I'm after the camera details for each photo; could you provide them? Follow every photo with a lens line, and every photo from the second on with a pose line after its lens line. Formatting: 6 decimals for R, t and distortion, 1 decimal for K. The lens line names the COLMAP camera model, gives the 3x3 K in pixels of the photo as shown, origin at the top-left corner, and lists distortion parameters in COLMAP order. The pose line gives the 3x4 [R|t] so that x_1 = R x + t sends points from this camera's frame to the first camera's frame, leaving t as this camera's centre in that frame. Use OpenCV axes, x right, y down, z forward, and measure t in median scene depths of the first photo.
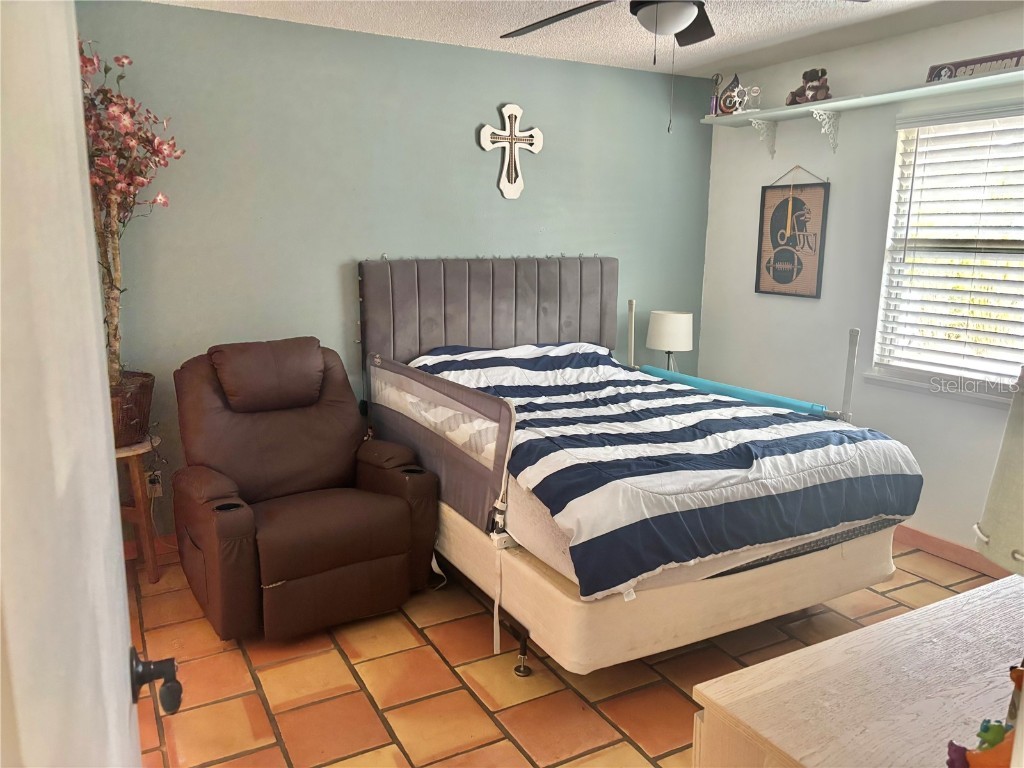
lens RADIAL K [[771.6, 0, 505.8], [0, 771.6, 384.8], [0, 0, 1]] dist [0.057619, -0.068294]
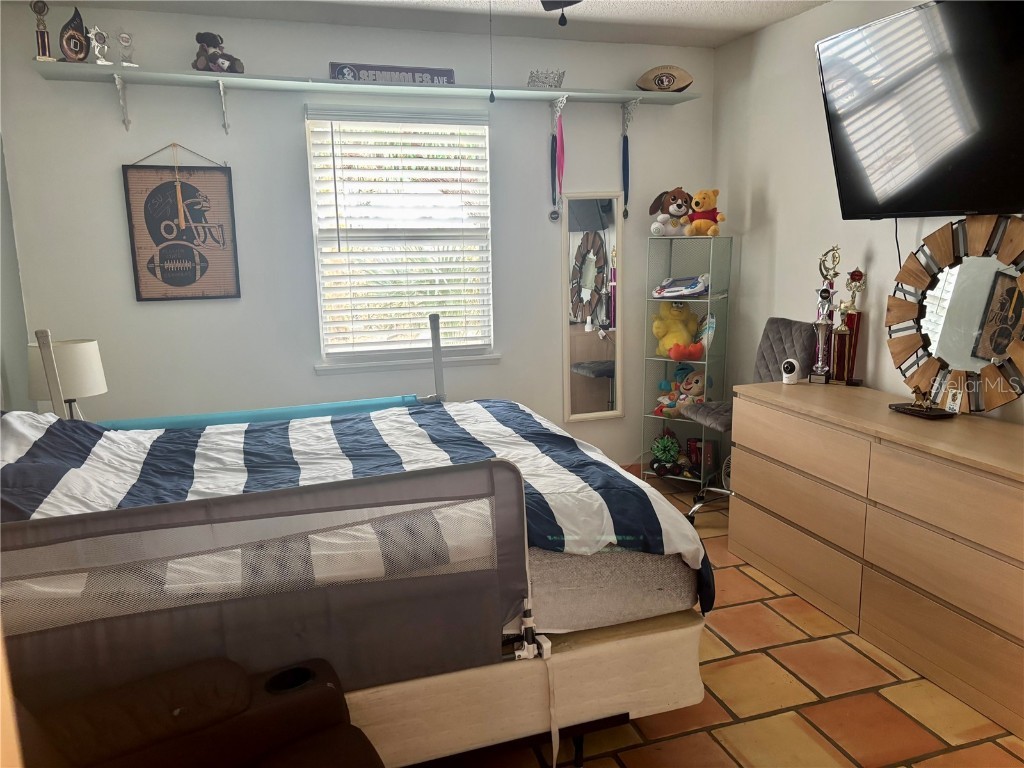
lens RADIAL K [[771.6, 0, 505.8], [0, 771.6, 384.8], [0, 0, 1]] dist [0.057619, -0.068294]
pose [[0.172943, -0.207898, 0.962740, -0.485147], [0.200815, 0.964380, 0.172178, -0.121741], [-0.964243, 0.163556, 0.208532, 0.609621]]
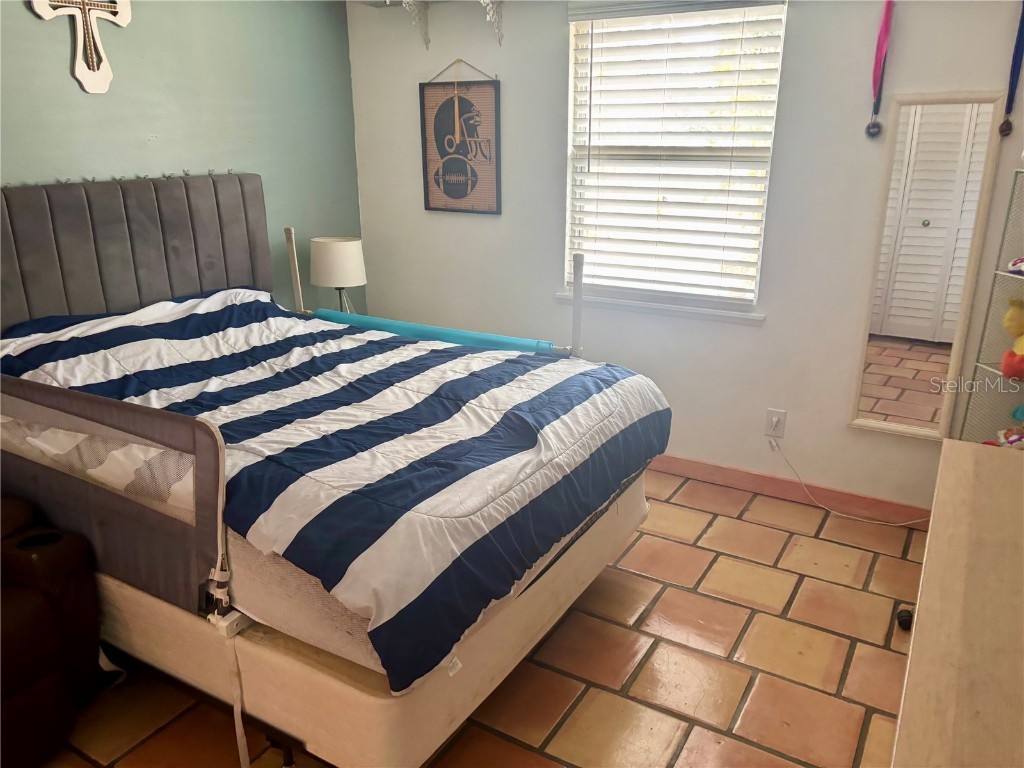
lens RADIAL K [[772.9, 0, 512.6], [0, 772.9, 385.7], [0, 0, 1]] dist [0.054991, -0.085024]
pose [[0.858947, -0.169462, 0.483211, -0.063507], [0.107098, 0.982235, 0.154094, -0.059109], [-0.500739, -0.080608, 0.861837, 0.223463]]
